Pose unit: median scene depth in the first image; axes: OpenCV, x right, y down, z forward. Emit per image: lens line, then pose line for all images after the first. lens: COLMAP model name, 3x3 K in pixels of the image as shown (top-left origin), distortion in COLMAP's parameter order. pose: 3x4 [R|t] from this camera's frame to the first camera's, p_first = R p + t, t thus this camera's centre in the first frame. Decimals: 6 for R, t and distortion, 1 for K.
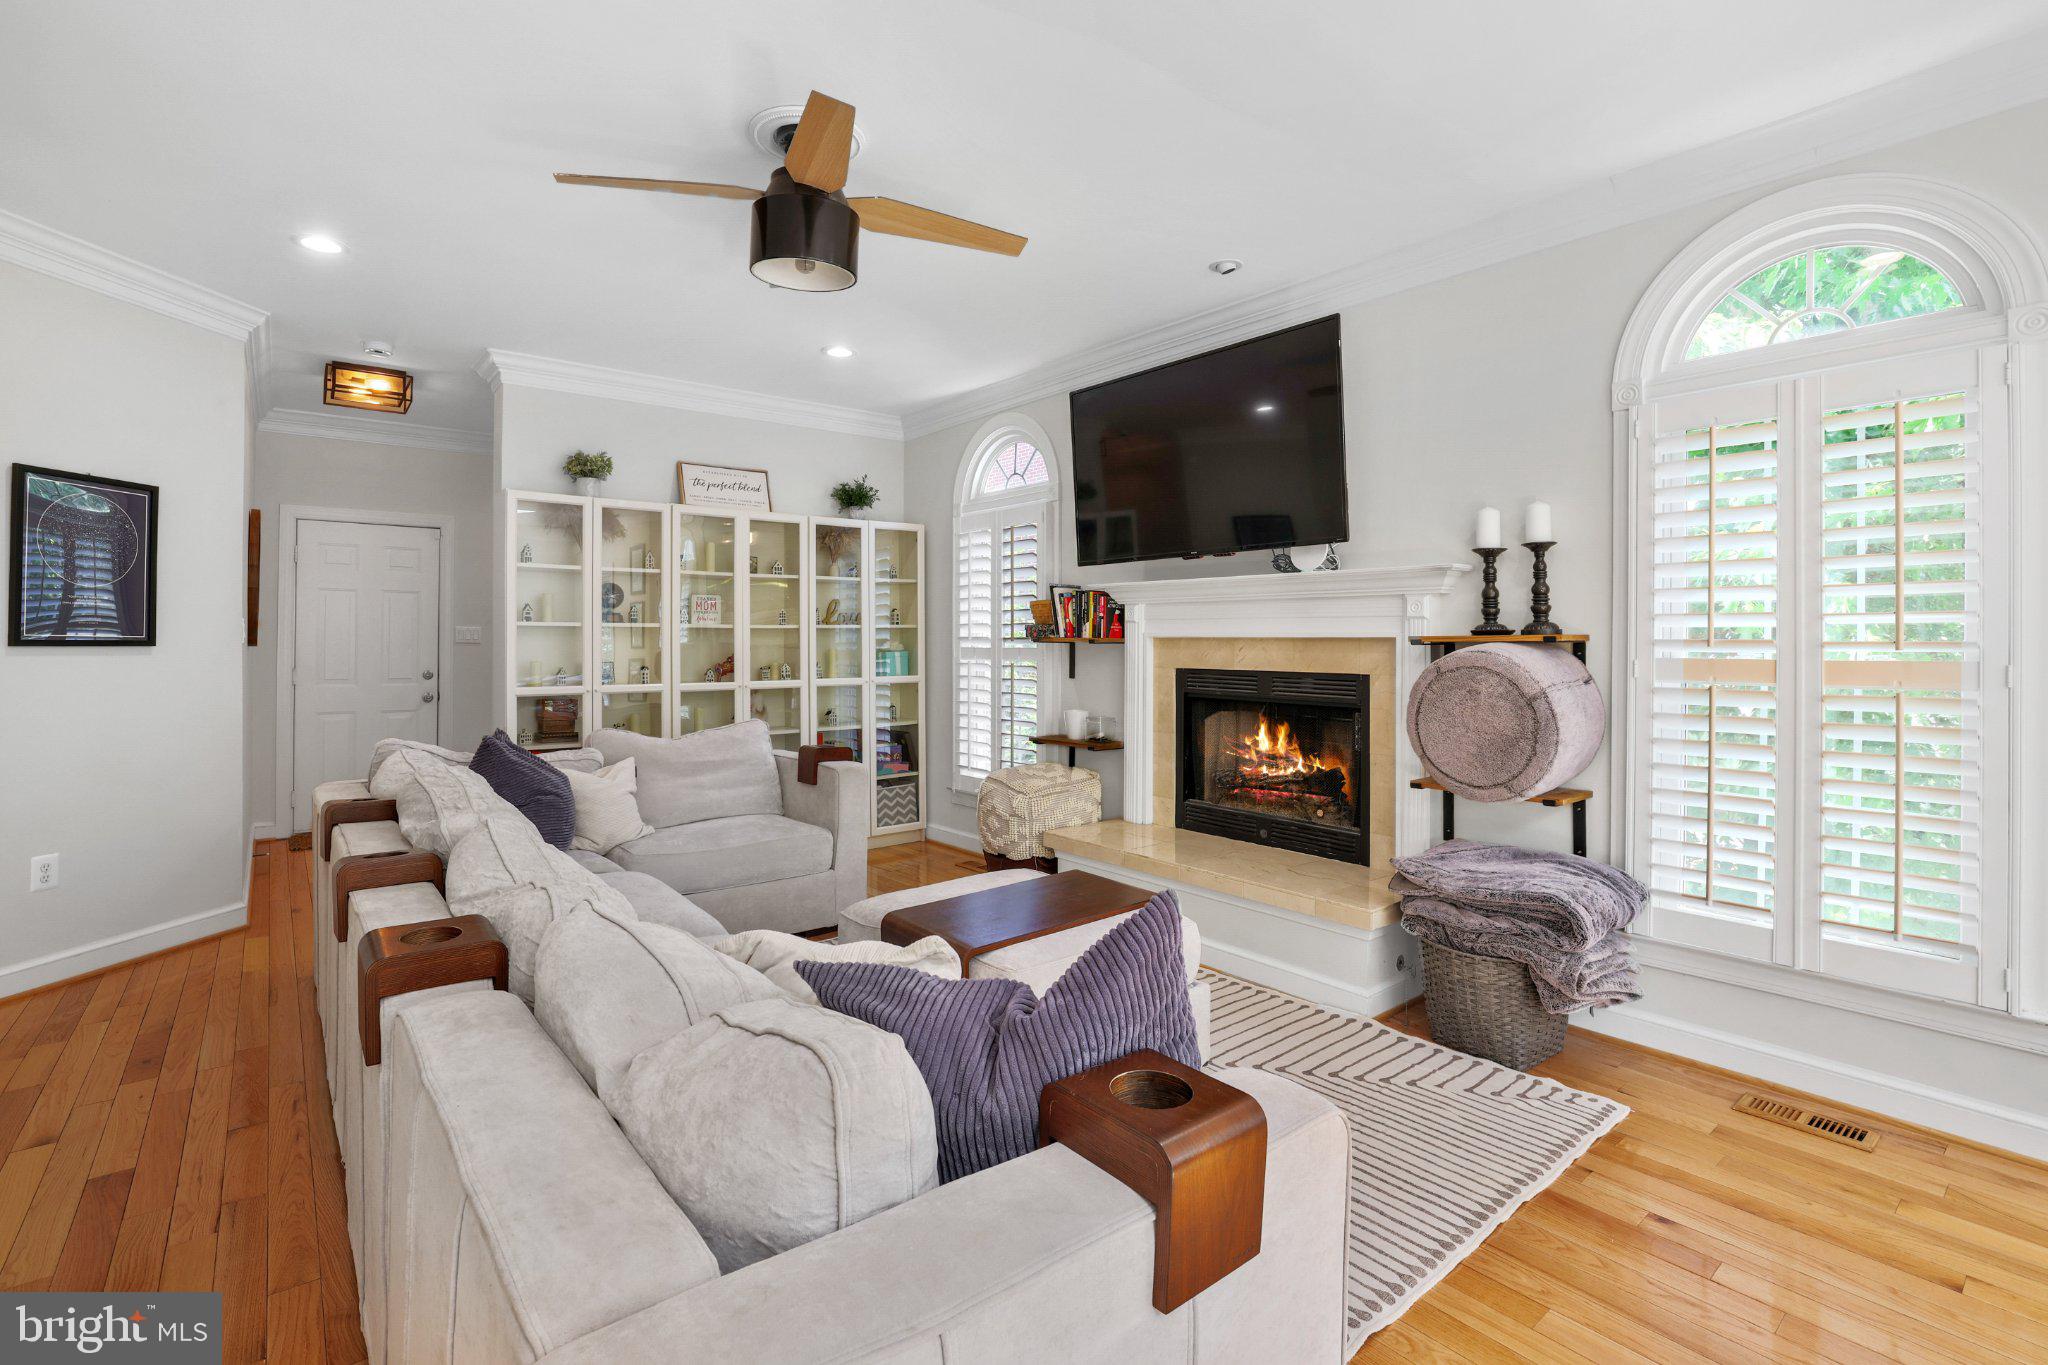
lens RADIAL K [[936.6, 0, 1022.5], [0, 936.6, 634.8], [0, 0, 1]] dist [-0.041796, 0.018078]
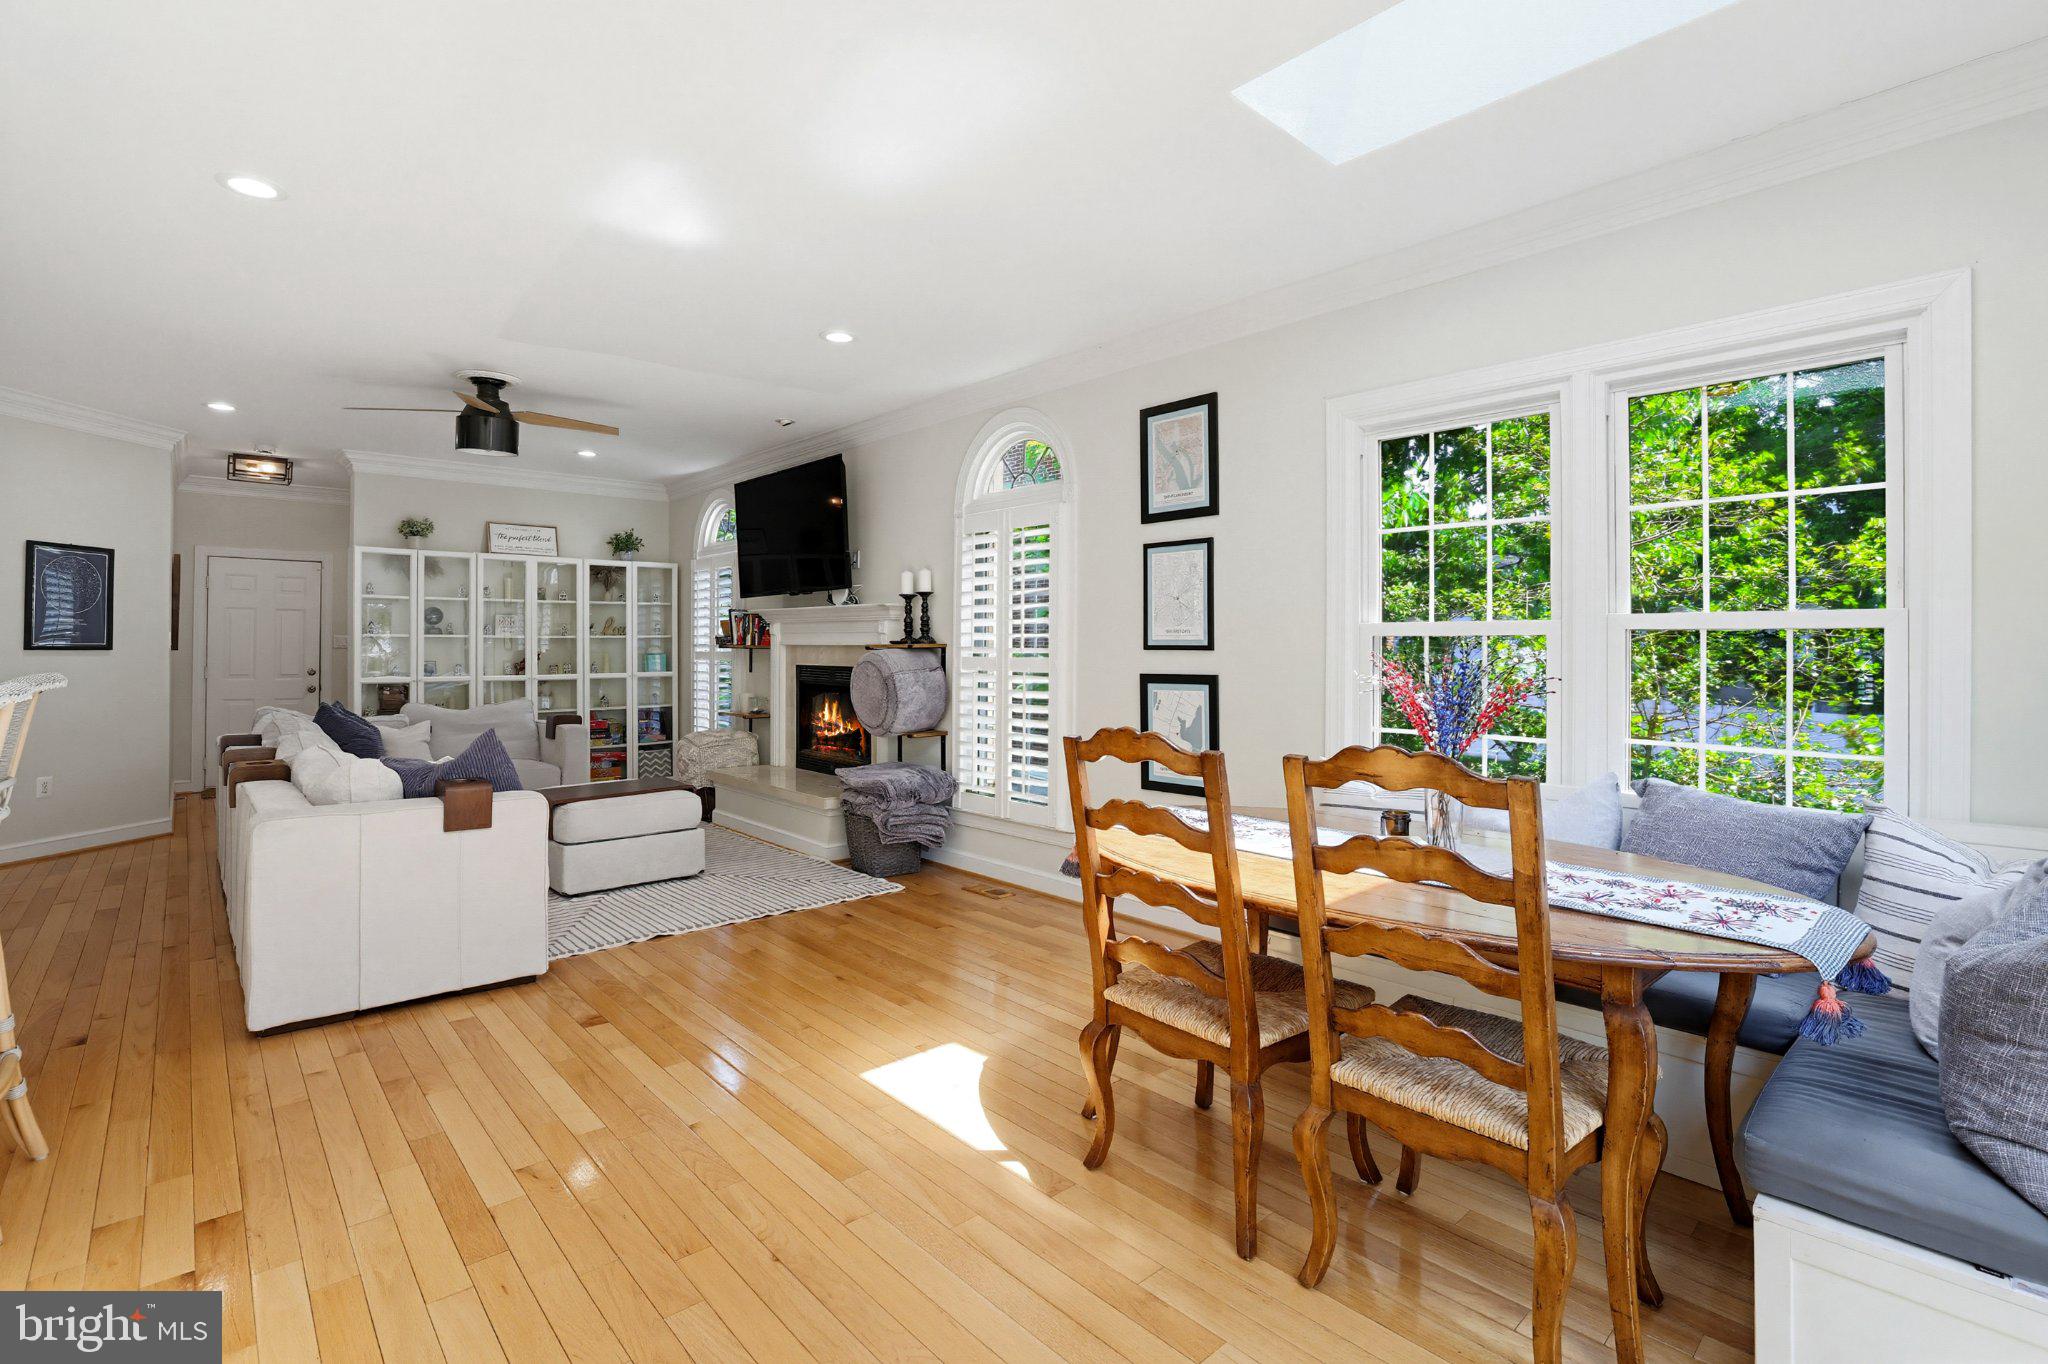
lens RADIAL K [[951.4, 0, 1019.9], [0, 951.4, 635.5], [0, 0, 1]] dist [-0.023260, 0.013715]
pose [[0.999179, 0.000850, 0.040513, 0.522208], [-0.000638, 0.999986, -0.005257, -0.005052], [-0.040517, 0.005227, 0.999165, -0.651605]]
